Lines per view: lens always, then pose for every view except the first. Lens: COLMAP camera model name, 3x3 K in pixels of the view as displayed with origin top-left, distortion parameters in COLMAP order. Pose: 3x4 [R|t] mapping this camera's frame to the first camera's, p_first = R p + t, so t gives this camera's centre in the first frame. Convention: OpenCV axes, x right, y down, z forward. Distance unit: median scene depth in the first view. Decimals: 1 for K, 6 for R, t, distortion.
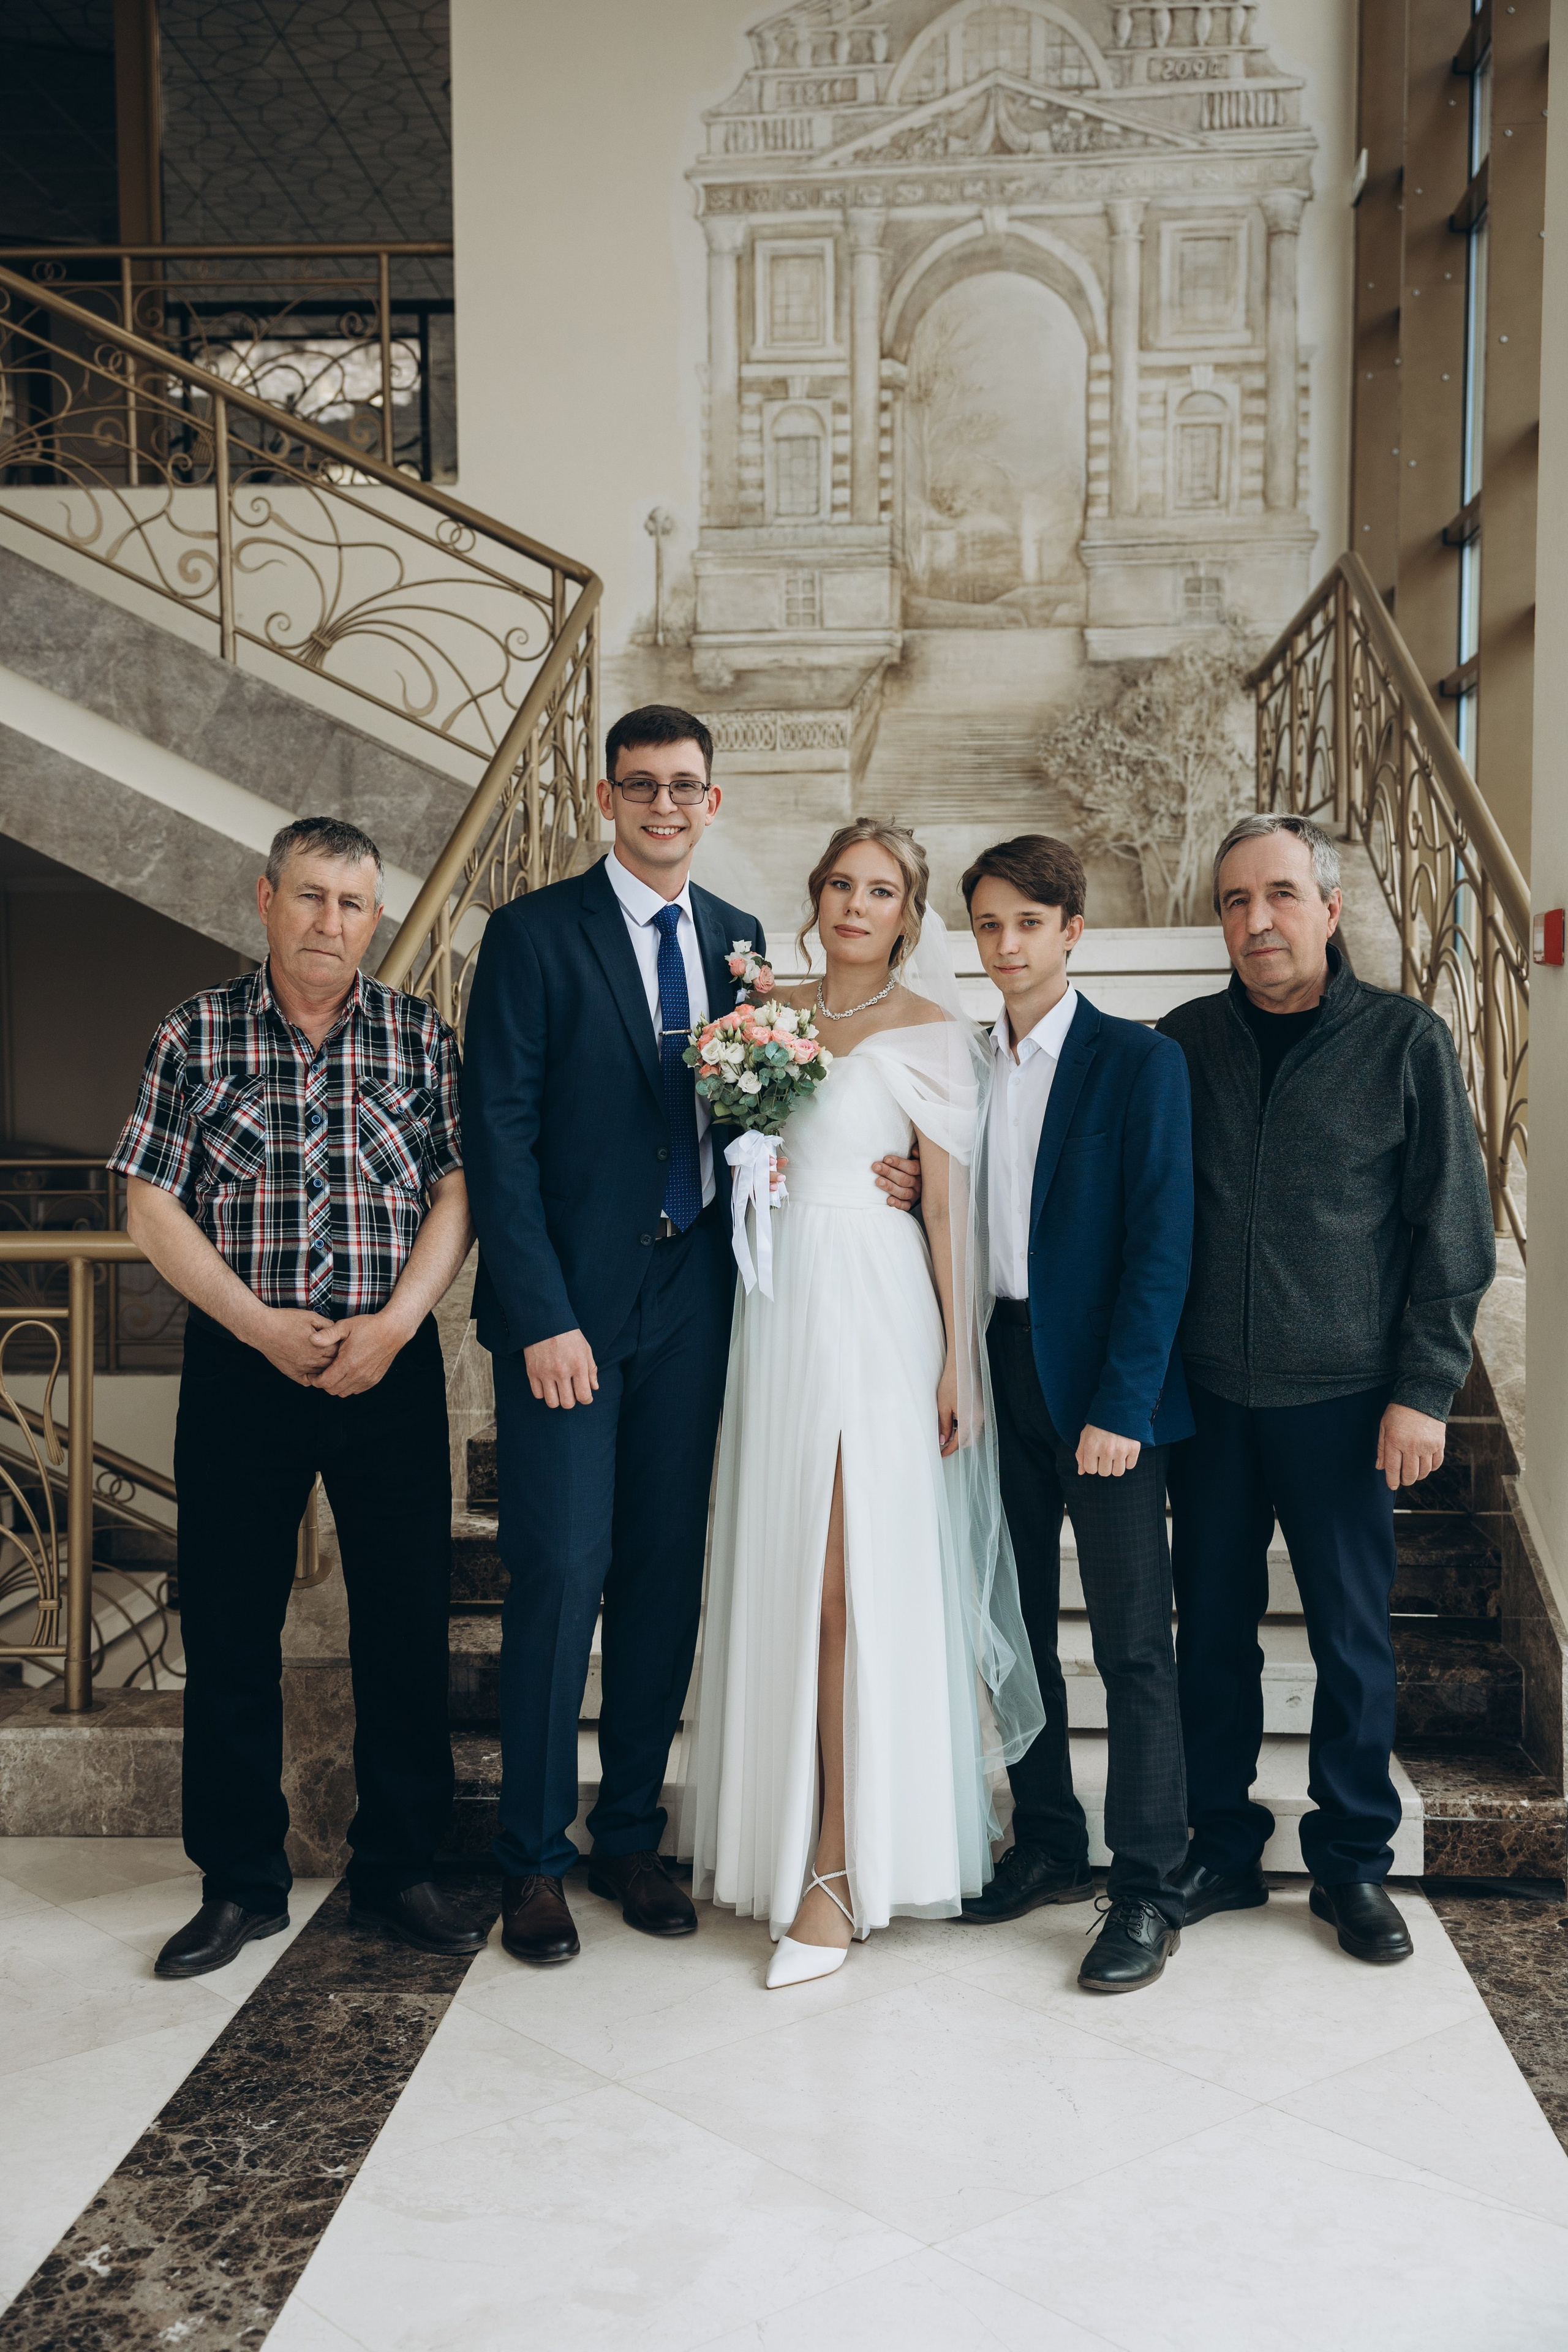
lens RADIAL K [[2508.2, 0, 787.5], [0, 2508.2, 1176.6], [0, 0, 1]] dist [0.213652, -0.286348]
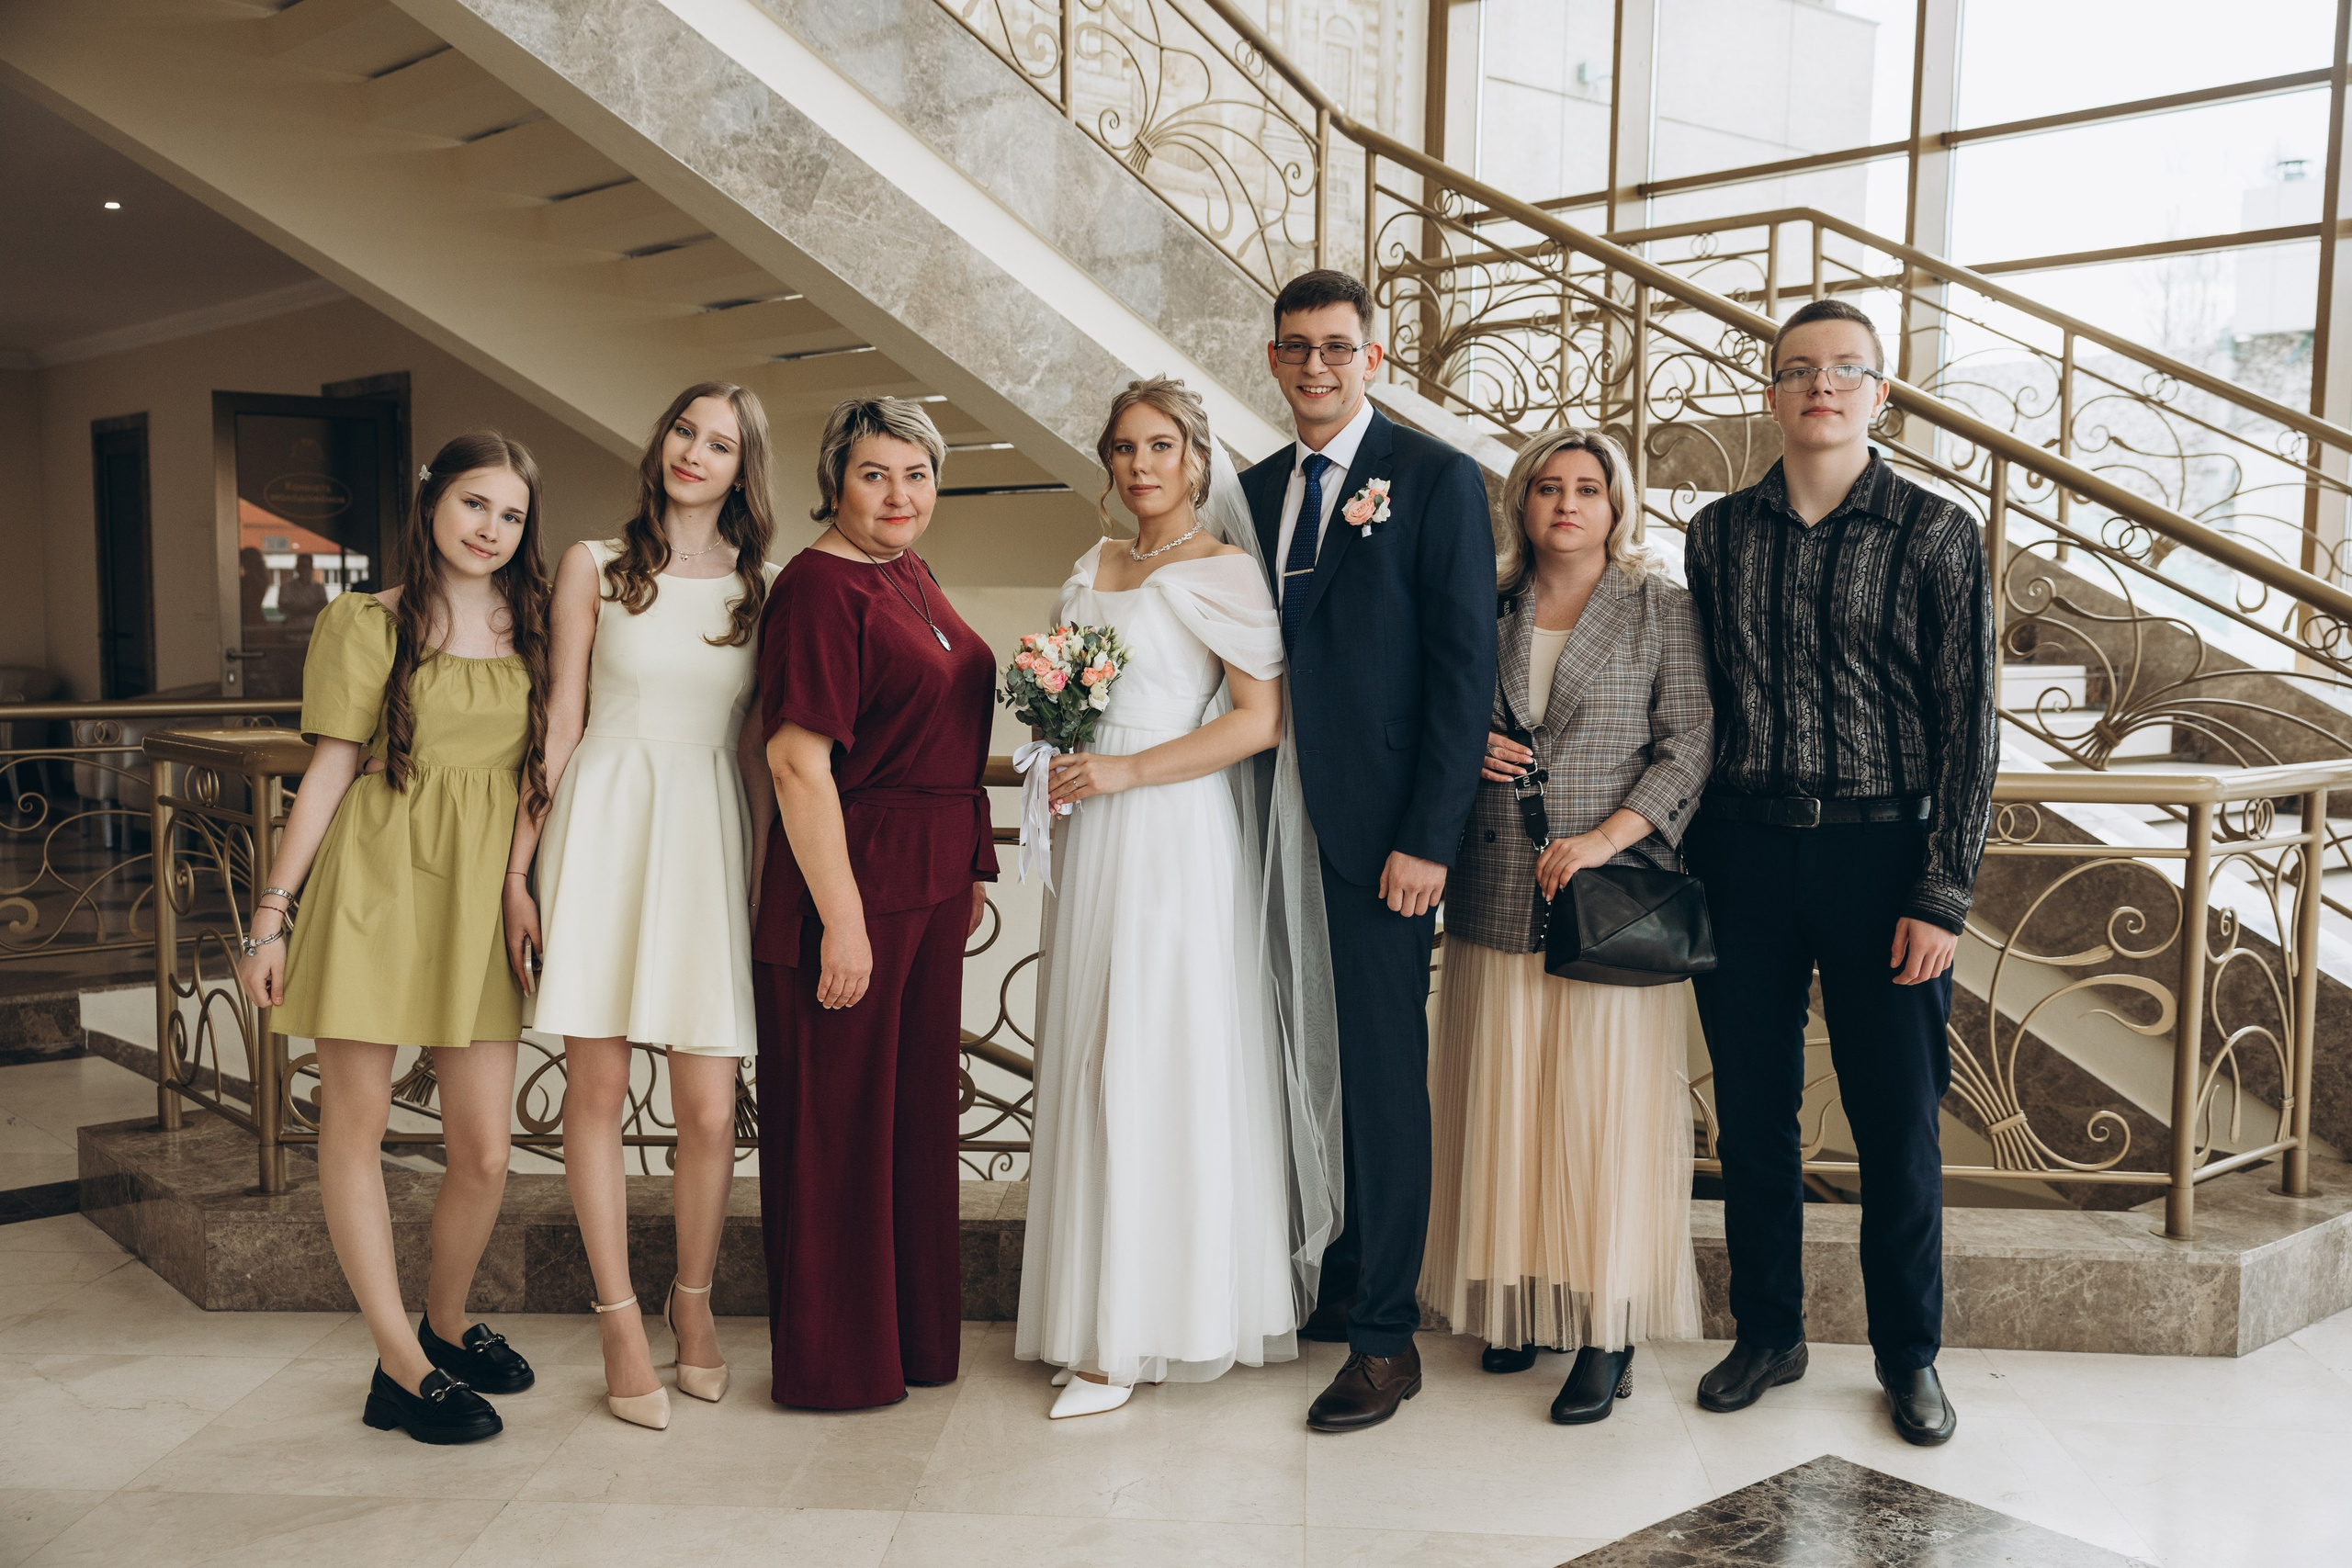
lens RADIAL K [[2275.1, 0, 1180.8], [0, 2275.1, 792.7], [0, 0, 1]] dist [0.103674, -0.003669]
pose [[0.701076, -0.046130, 0.711593, -0.640304], [0.013047, 0.998568, 0.051879, -0.011862], [-0.712967, -0.027087, 0.700674, 0.313068]]
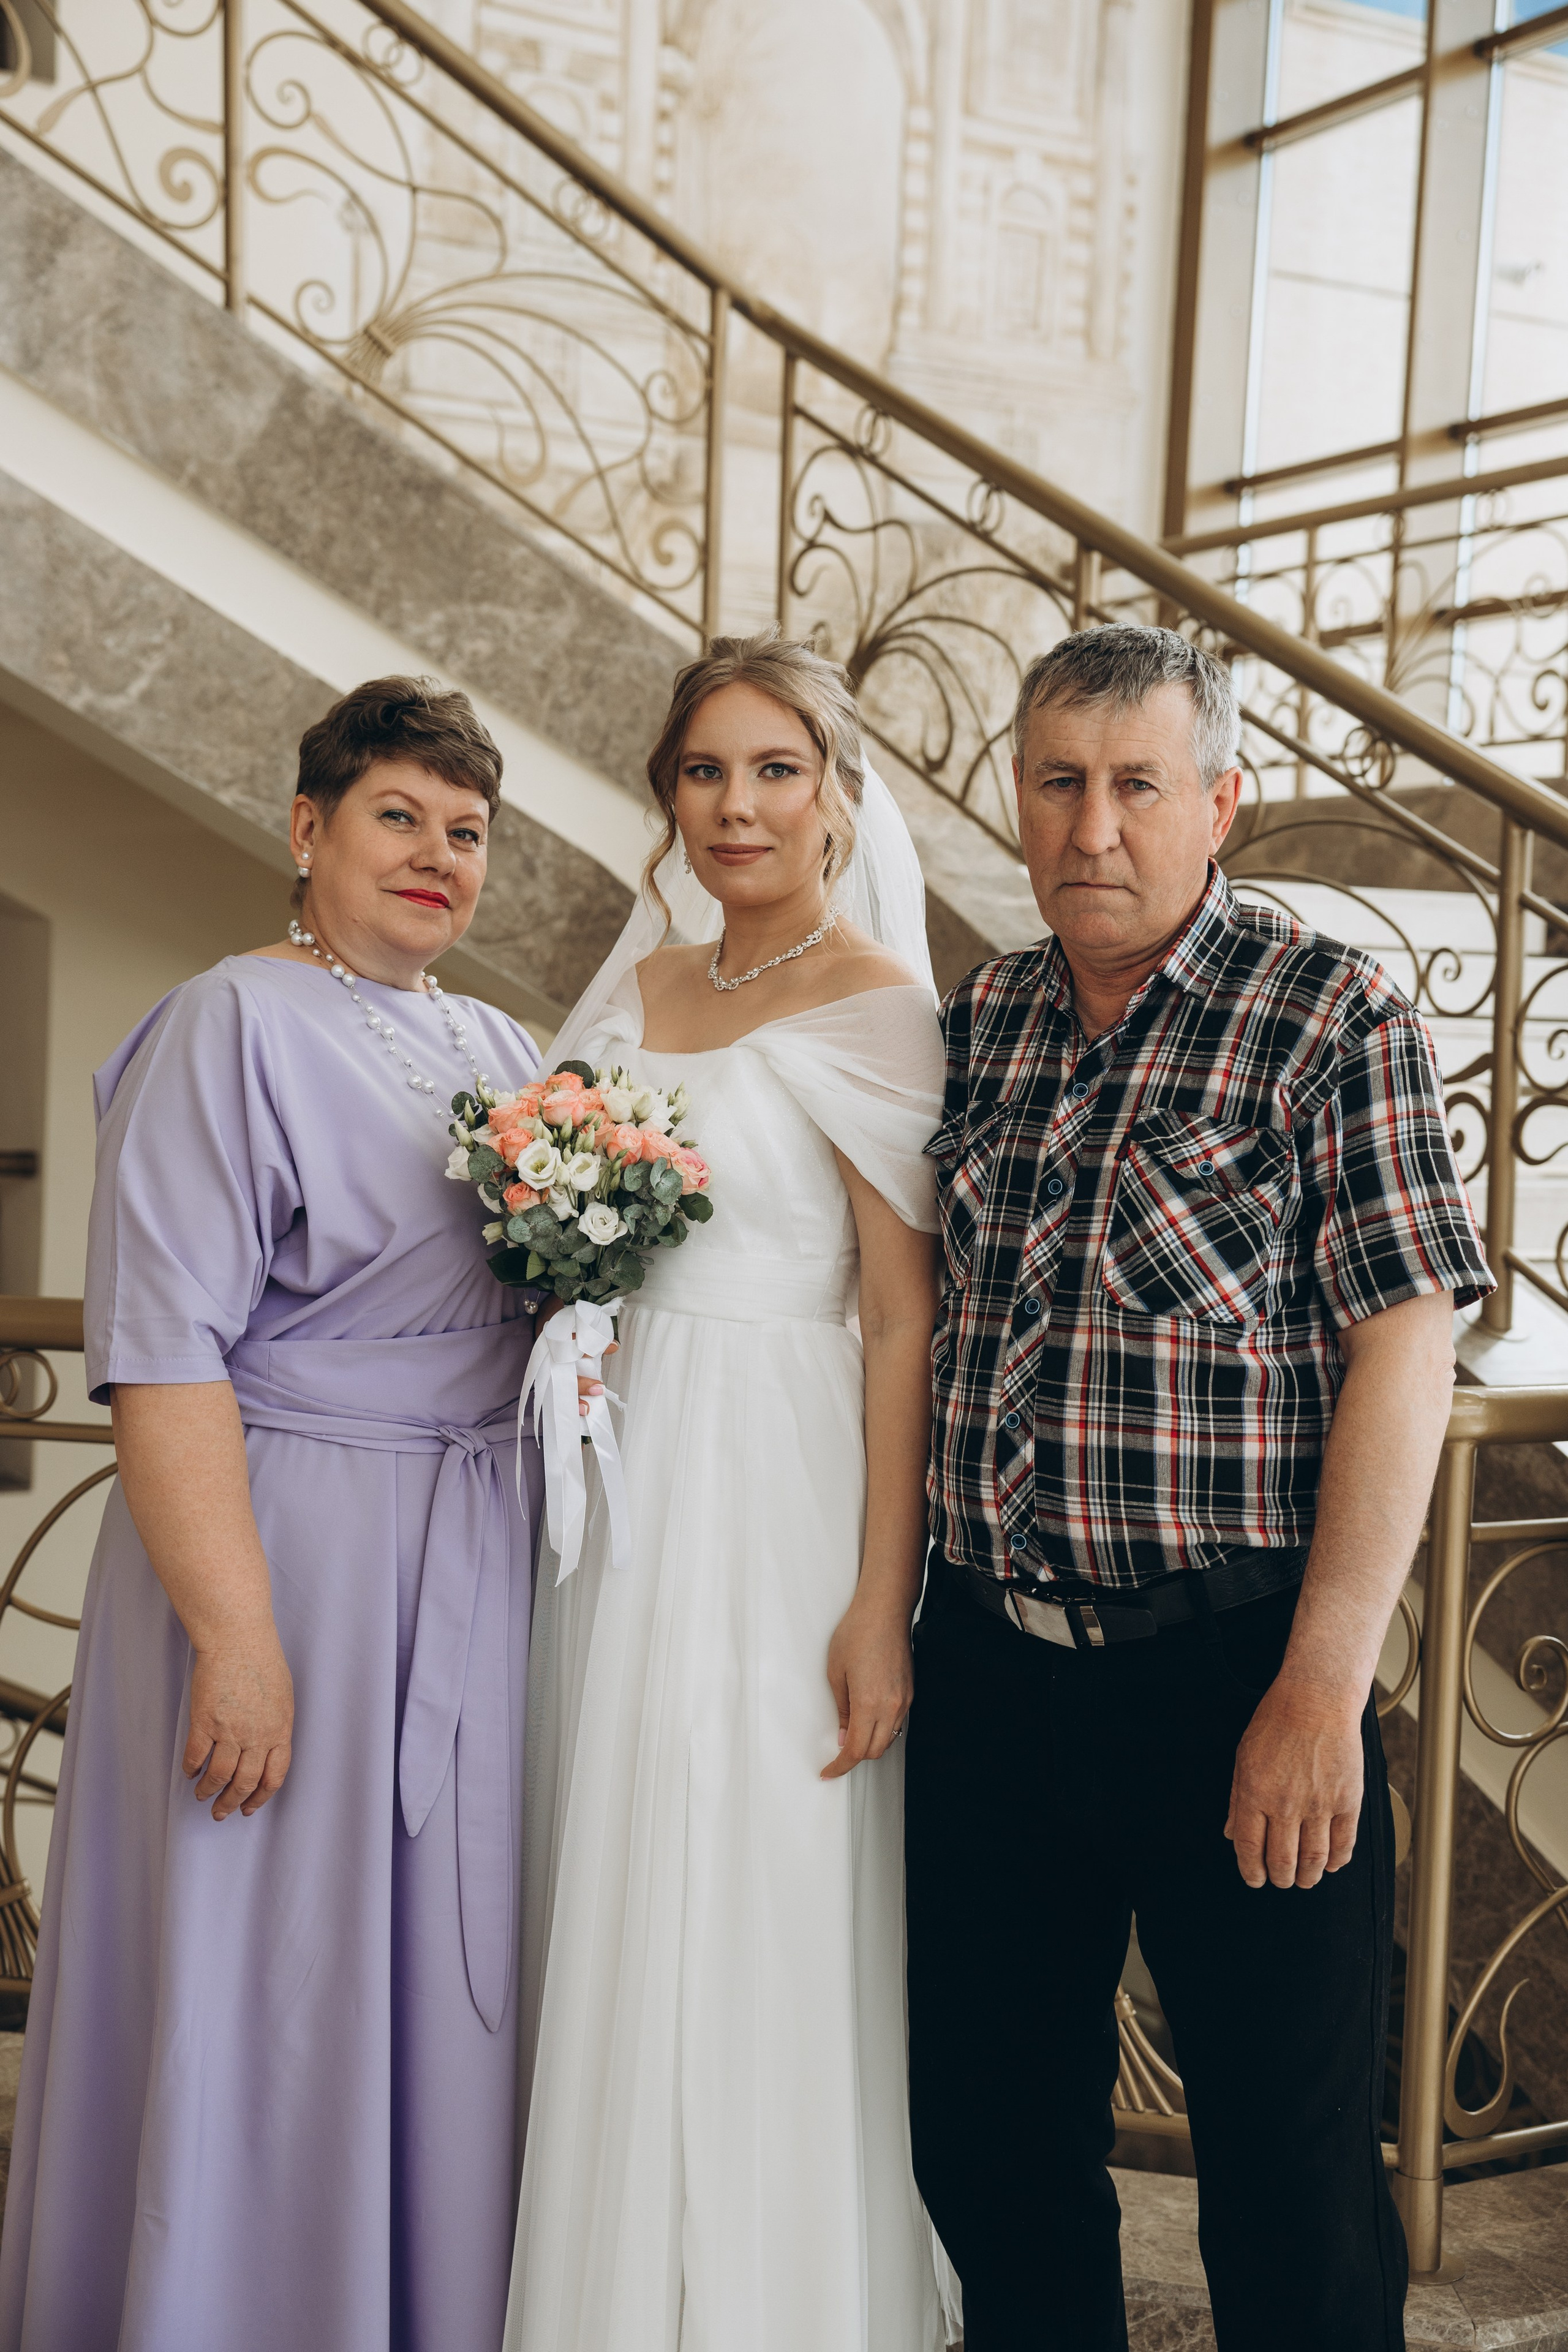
lens RADIAL K [[3038.6, 0, 788.1], [0, 3038.6, 1167.0], [0, 0, 1]] dist [0.338085, -0.587327]
pose [[0.823741, 0.014264, 0.566787, -0.426474], [-0.018633, 0.999825, 0.001918, -0.010727], [-0.566660, -0.012141, 0.823862, 0.258335]]
